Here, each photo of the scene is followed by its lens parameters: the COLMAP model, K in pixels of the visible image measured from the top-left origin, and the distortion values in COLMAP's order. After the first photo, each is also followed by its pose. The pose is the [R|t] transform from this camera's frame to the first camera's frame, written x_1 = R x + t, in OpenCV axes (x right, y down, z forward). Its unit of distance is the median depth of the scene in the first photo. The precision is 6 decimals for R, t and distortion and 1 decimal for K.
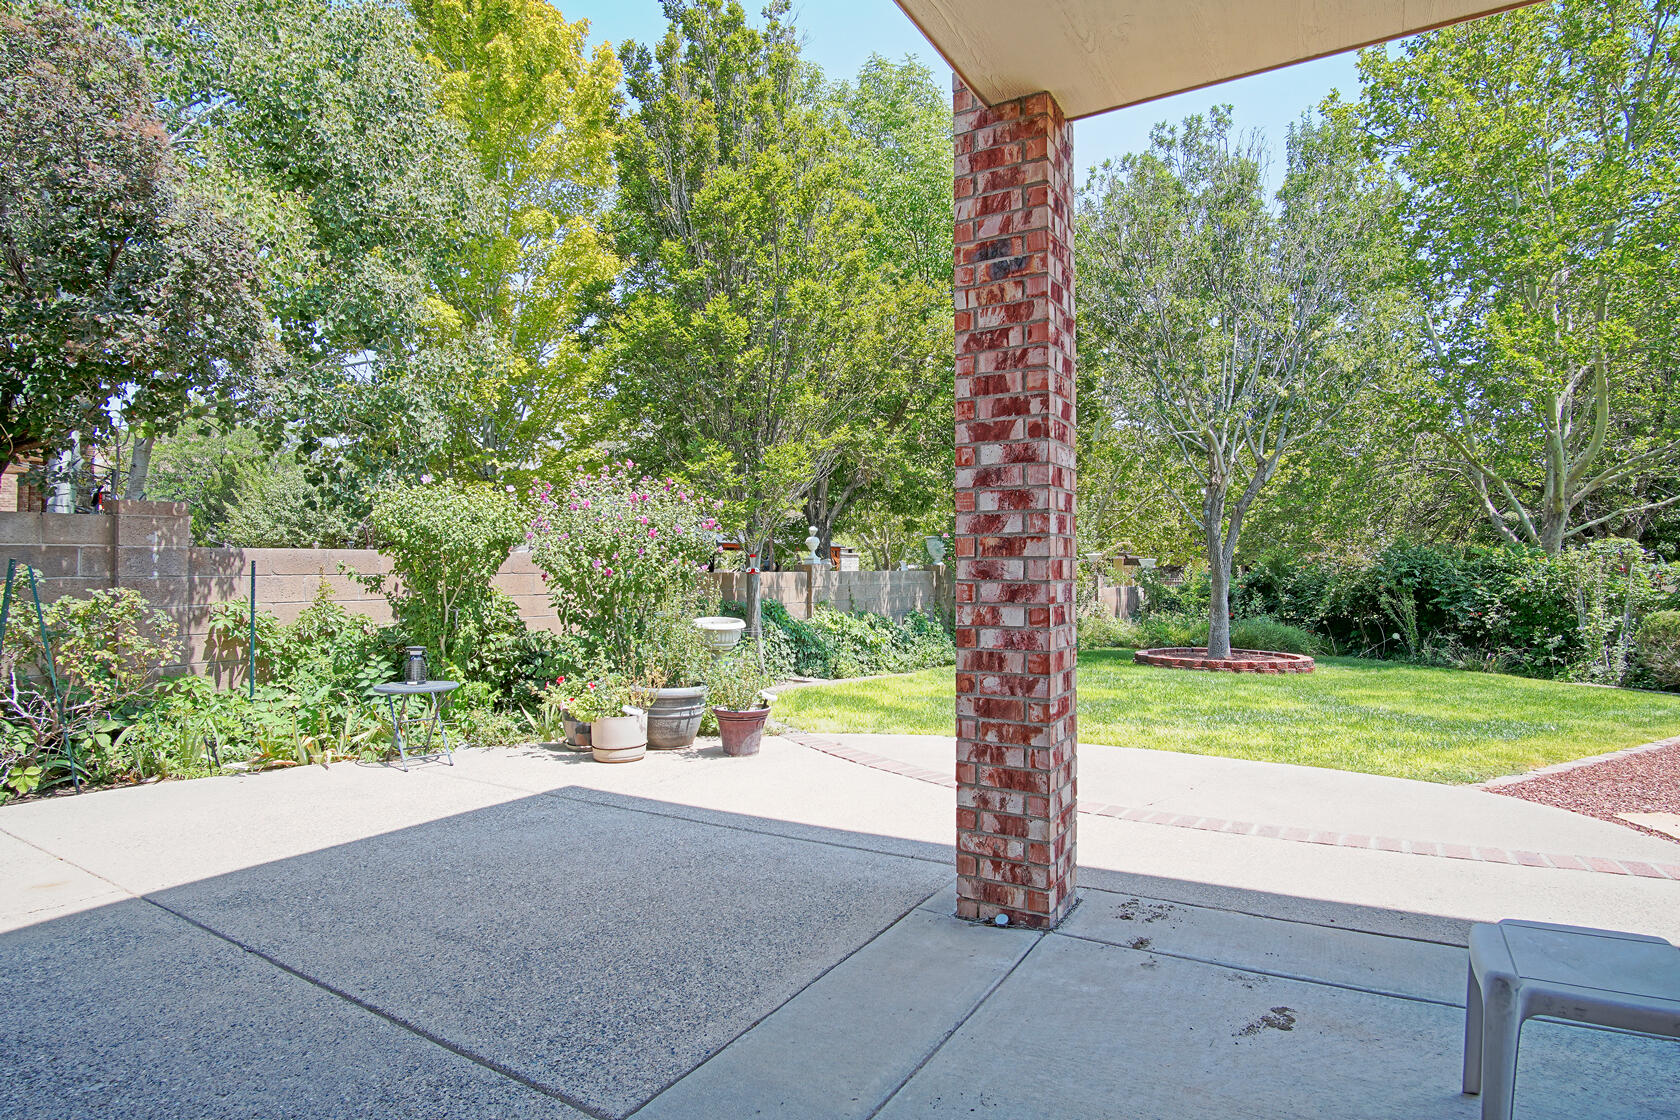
lens RADIAL K [[895.1, 0, 836.3], [0, 895.1, 557.5], [0, 0, 1]] dist [-0.034395, 0.009974]
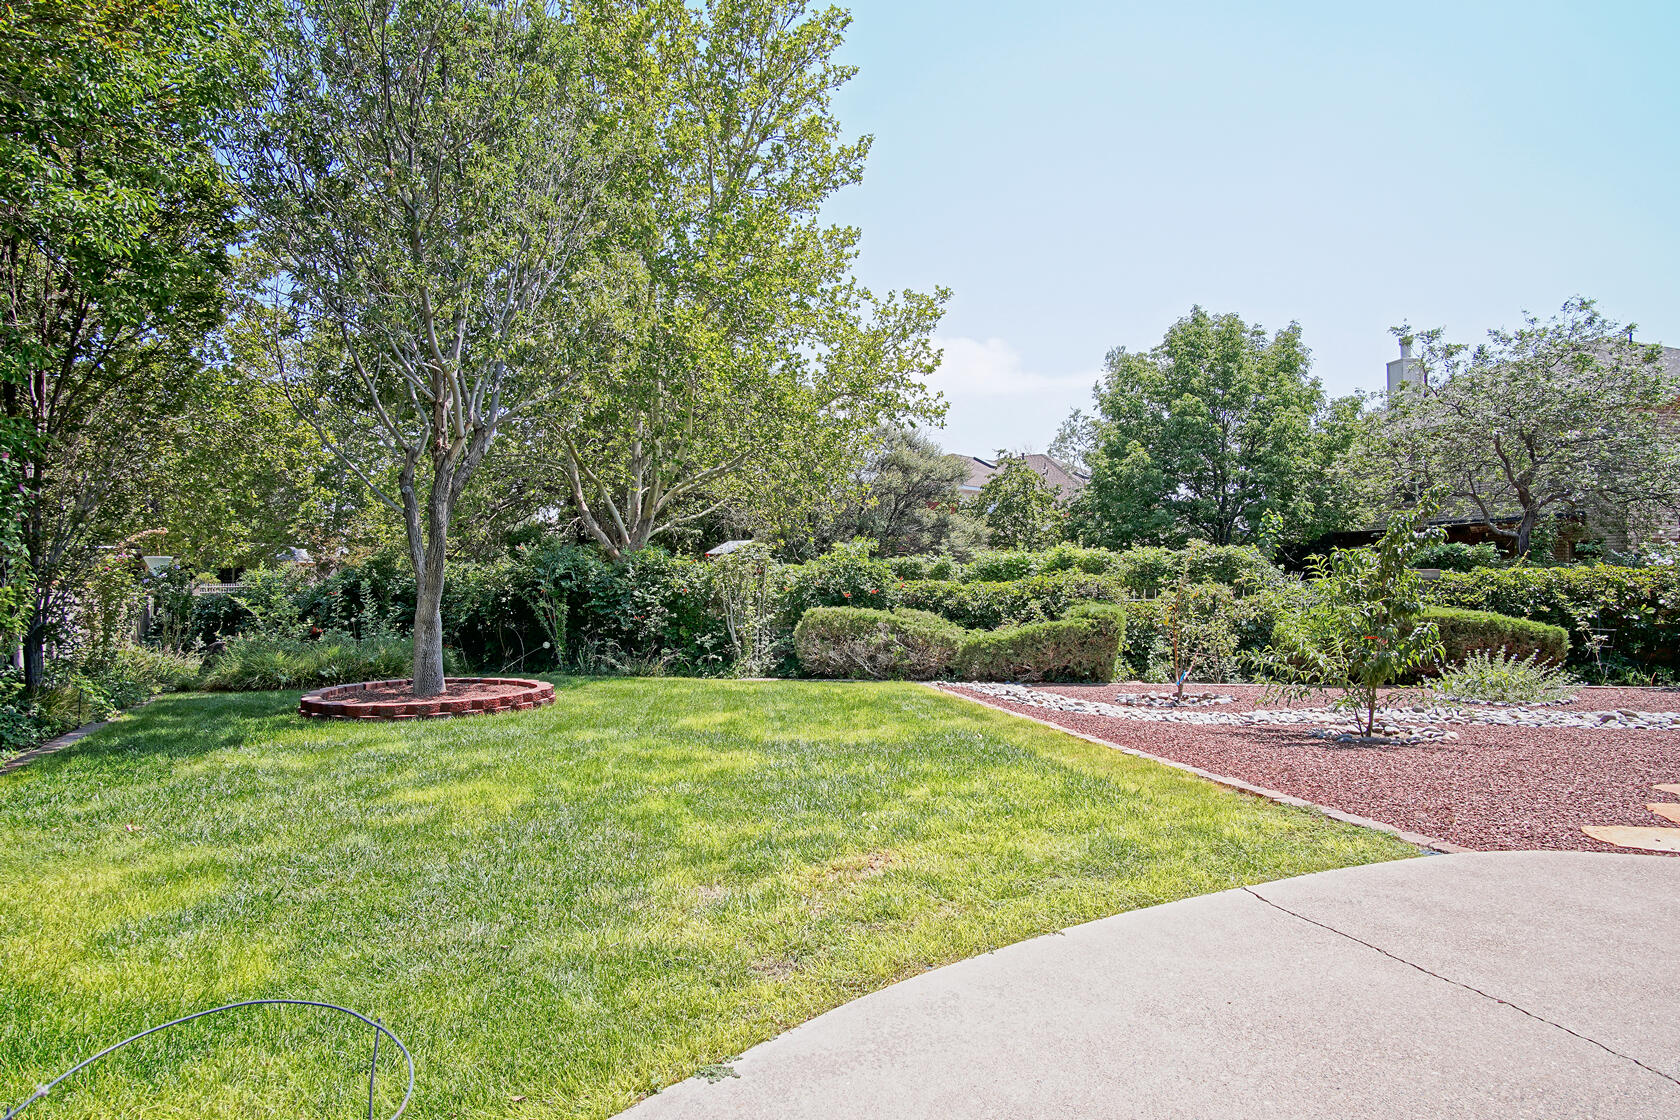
lens RADIAL K [[895.1, 0, 836.3], [0, 895.1, 557.5], [0, 0, 1]] dist [-0.034395, 0.009974]
pose [[0.433319, 0.014882, 0.901118, -0.321664], [-0.010551, 0.999879, -0.011439, 0.035565], [-0.901179, -0.004551, 0.433424, 1.793390]]
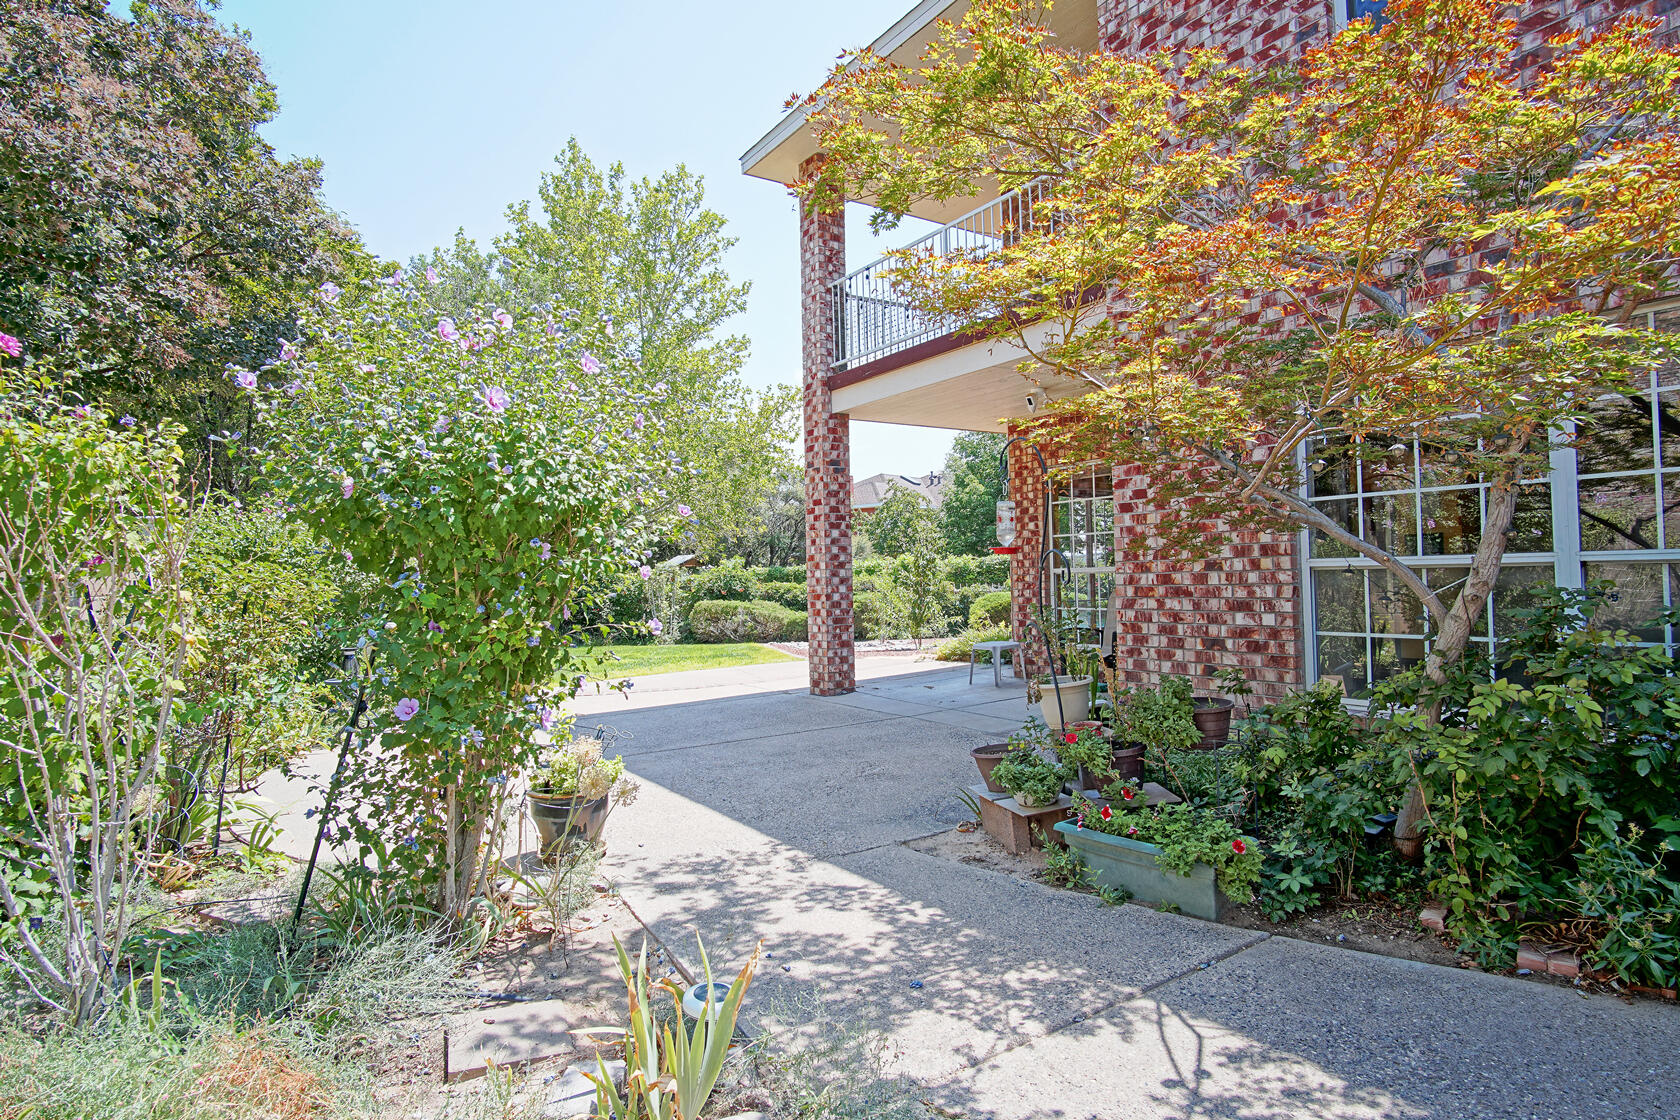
lens RADIAL K [[895.1, 0, 836.3], [0, 895.1, 557.5], [0, 0, 1]] dist [-0.034395, 0.009974]
pose [[0.423565, 0.007462, 0.905835, -2.459522], [0.014144, 0.999790, -0.014850, 0.005920], [-0.905755, 0.019102, 0.423371, -0.232439]]
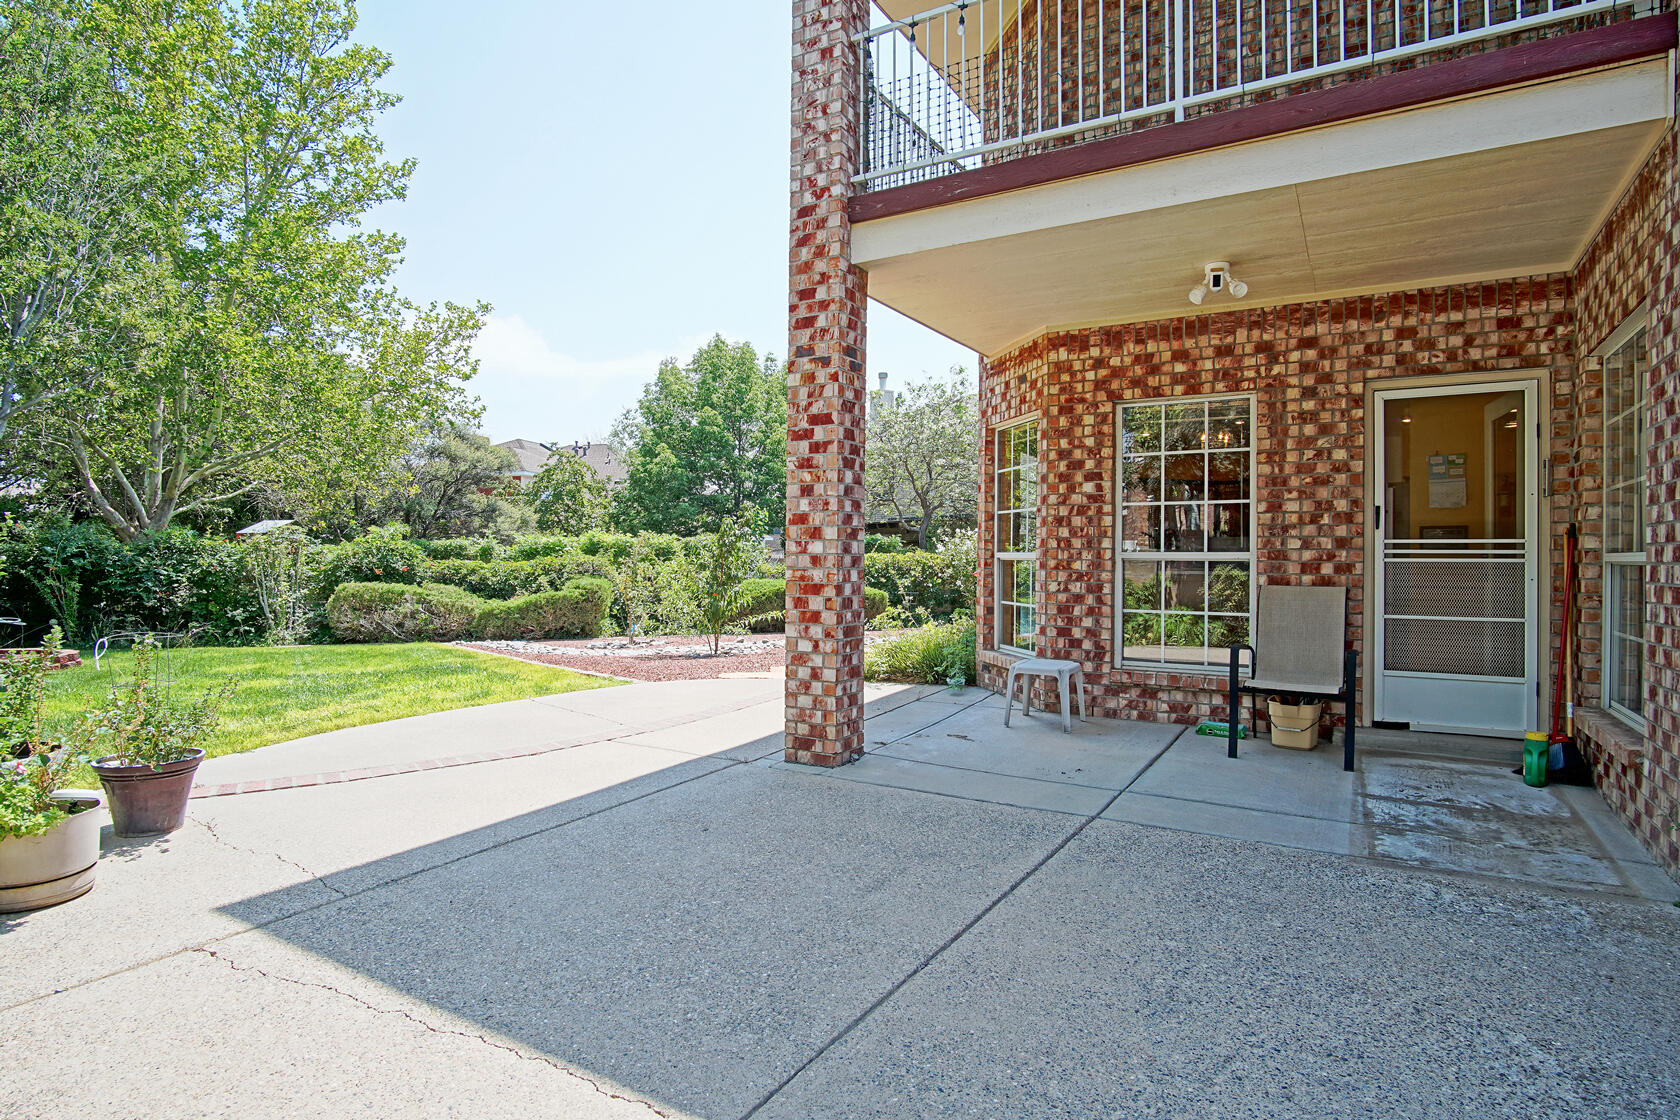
lens RADIAL K [[895.1, 0, 836.3], [0, 895.1, 557.5], [0, 0, 1]] dist [-0.034395, 0.009974]
pose [[-0.003995, -0.001412, 0.999991, -1.467766], [-0.018081, 0.999836, 0.001340, 0.030303], [-0.999829, -0.018075, -0.004020, 1.027754]]
